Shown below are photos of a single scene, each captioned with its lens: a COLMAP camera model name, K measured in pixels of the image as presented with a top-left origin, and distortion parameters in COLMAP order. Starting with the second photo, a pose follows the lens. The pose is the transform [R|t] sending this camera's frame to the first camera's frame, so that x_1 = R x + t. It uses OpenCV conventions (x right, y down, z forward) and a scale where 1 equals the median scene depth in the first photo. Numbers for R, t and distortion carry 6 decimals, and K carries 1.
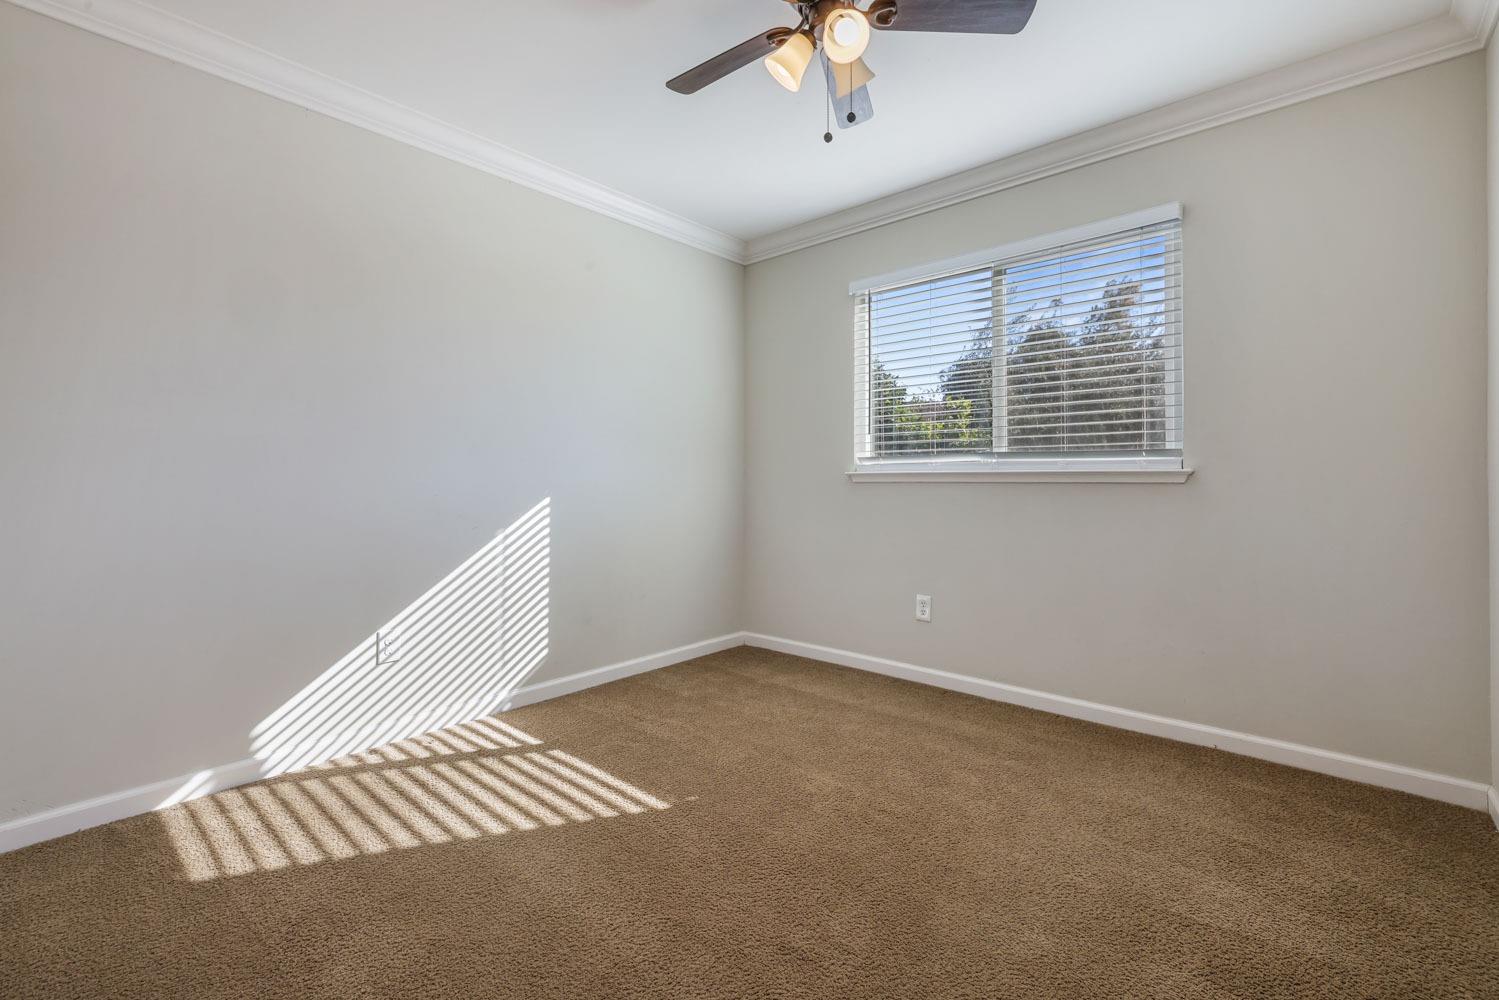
lens RADIAL K [[665.7, 0, 745.6], [0, 665.7, 491.5], [0, 0, 1]] dist [0.003024, 0.000408]
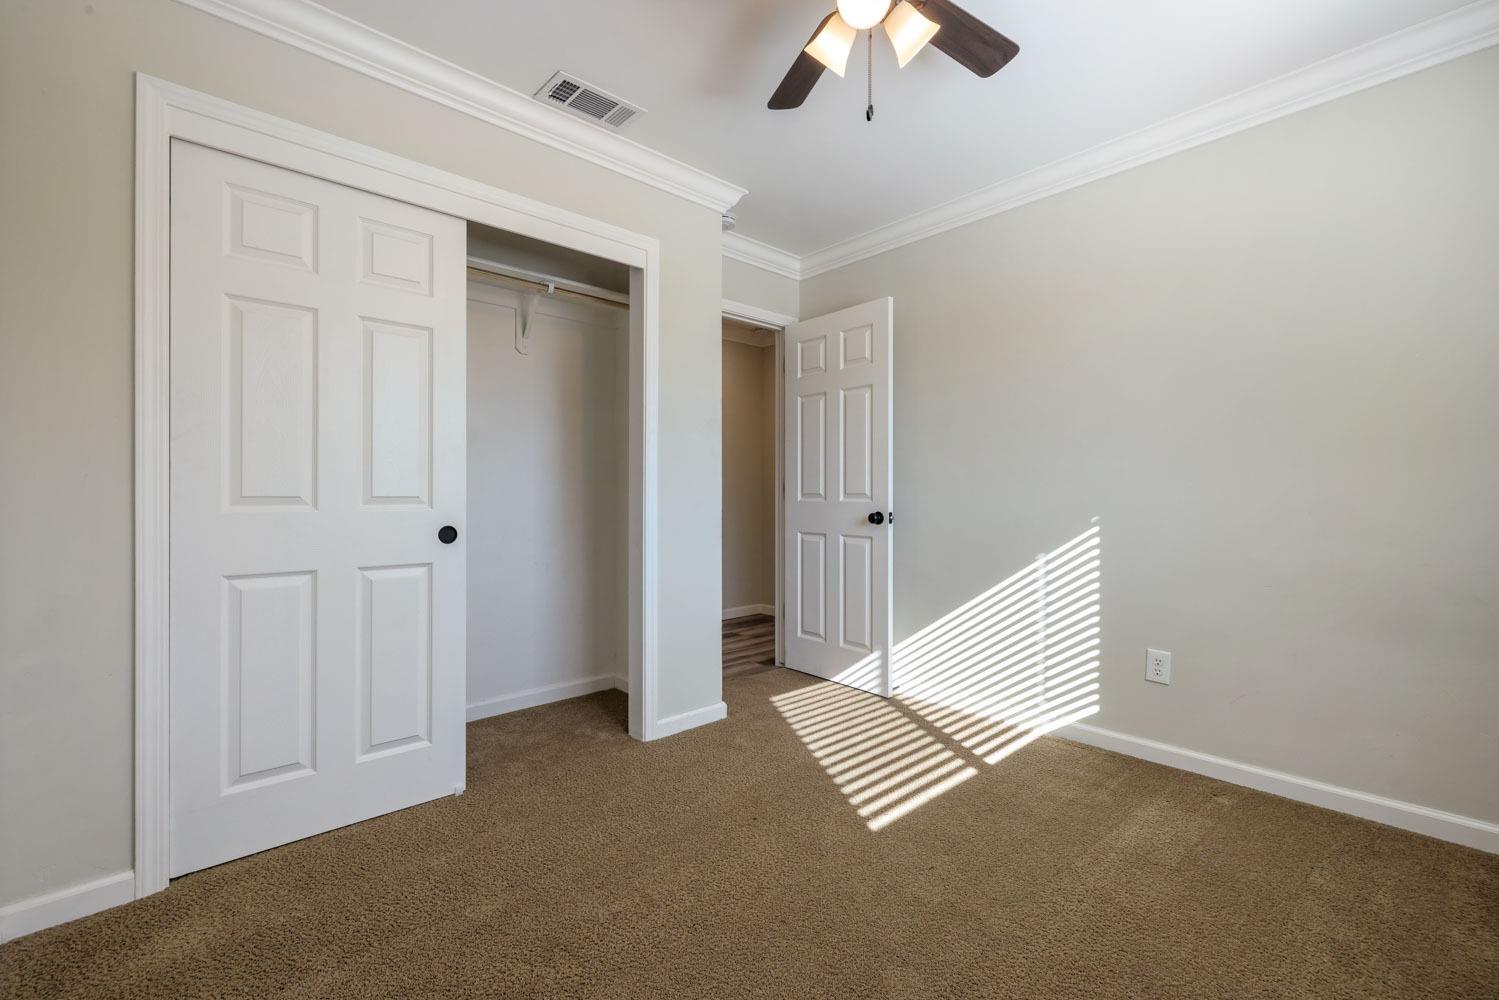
lens RADIAL K [[636.6, 0, 748.3], [0, 636.6, 489.3], [0, 0, 1]] dist [-0.000166, 0.000082]
pose [[-0.097722, 0.011069, -0.995152, 0.631874], [-0.032295, 0.999376, 0.014287, -0.038976], [0.994690, 0.033534, -0.097303, 0.649222]]
